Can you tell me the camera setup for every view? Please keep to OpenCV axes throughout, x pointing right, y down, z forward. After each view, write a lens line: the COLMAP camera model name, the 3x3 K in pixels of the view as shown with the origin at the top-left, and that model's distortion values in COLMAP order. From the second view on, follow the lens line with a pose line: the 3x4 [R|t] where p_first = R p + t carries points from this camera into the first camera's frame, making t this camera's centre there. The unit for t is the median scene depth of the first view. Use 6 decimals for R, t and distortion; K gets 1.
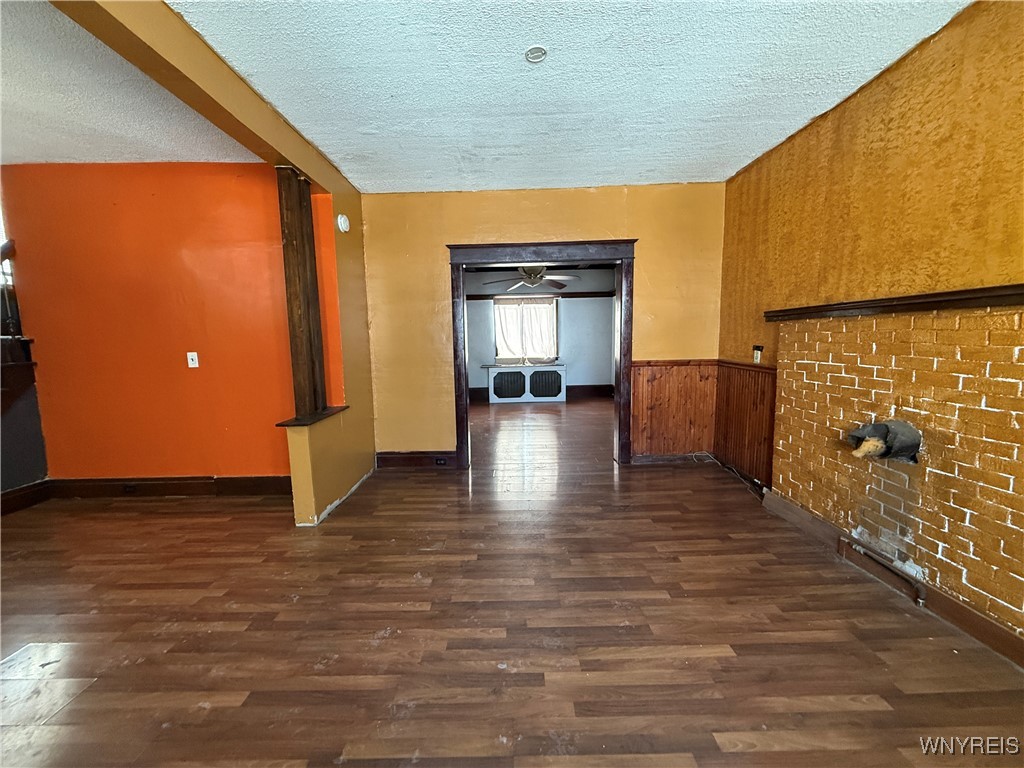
lens RADIAL K [[407.3, 0, 509.3], [0, 407.3, 383.7], [0, 0, 1]] dist [-0.001008, -0.000127]
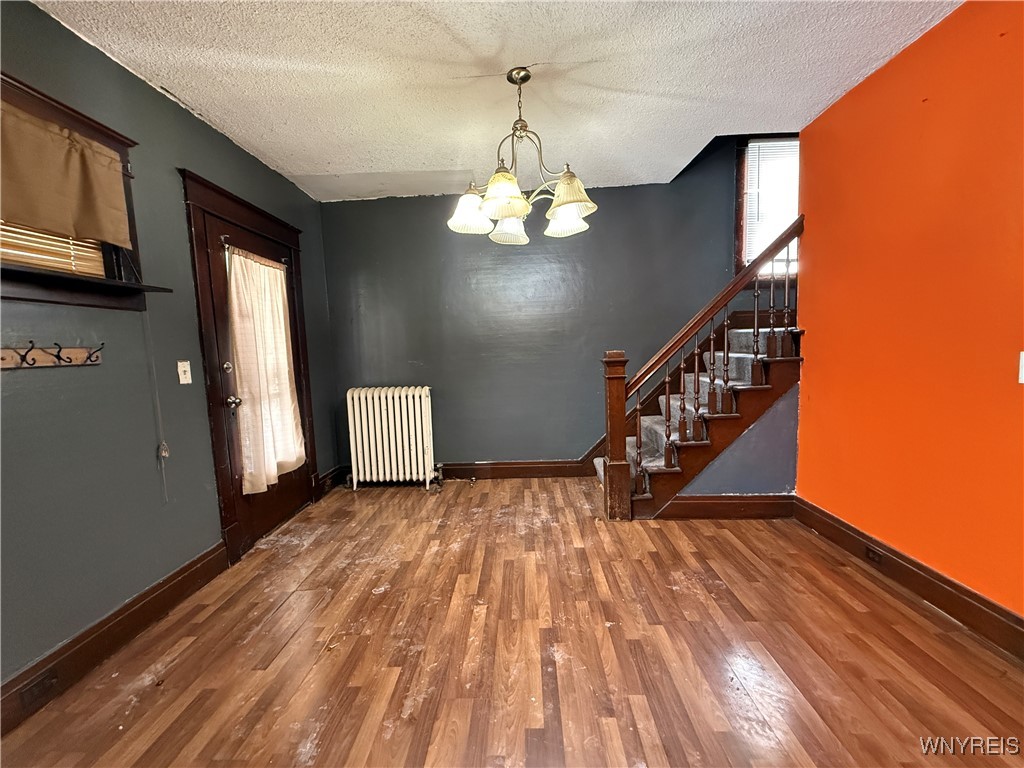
lens RADIAL K [[407.3, 0, 509.3], [0, 407.3, 383.7], [0, 0, 1]] dist [-0.001008, -0.000127]
pose [[-0.038266, 0.110579, -0.993130, -0.283448], [-0.077400, 0.990544, 0.113274, -0.046115], [0.996265, 0.081203, -0.029346, 0.405406]]
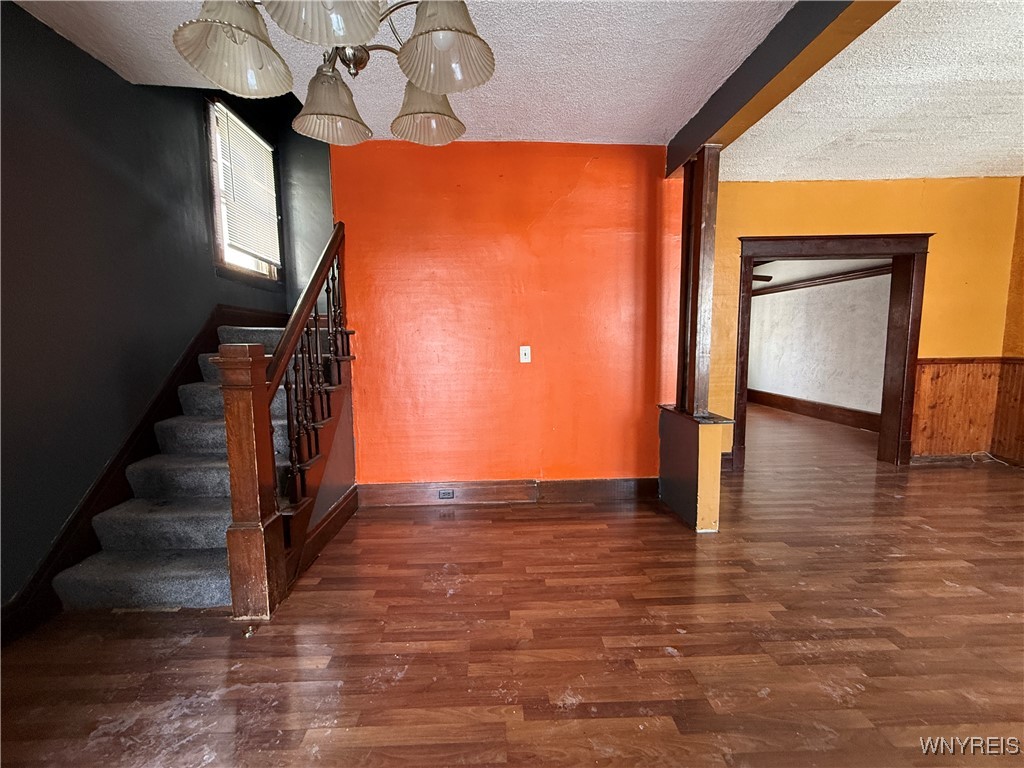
lens RADIAL K [[407.3, 0, 509.3], [0, 407.3, 383.7], [0, 0, 1]] dist [-0.001008, -0.000127]
pose [[0.999525, 0.000577, 0.030804, -0.810334], [-0.000176, 0.999915, -0.013032, 0.019988], [-0.030809, 0.013021, 0.999440, 0.068877]]
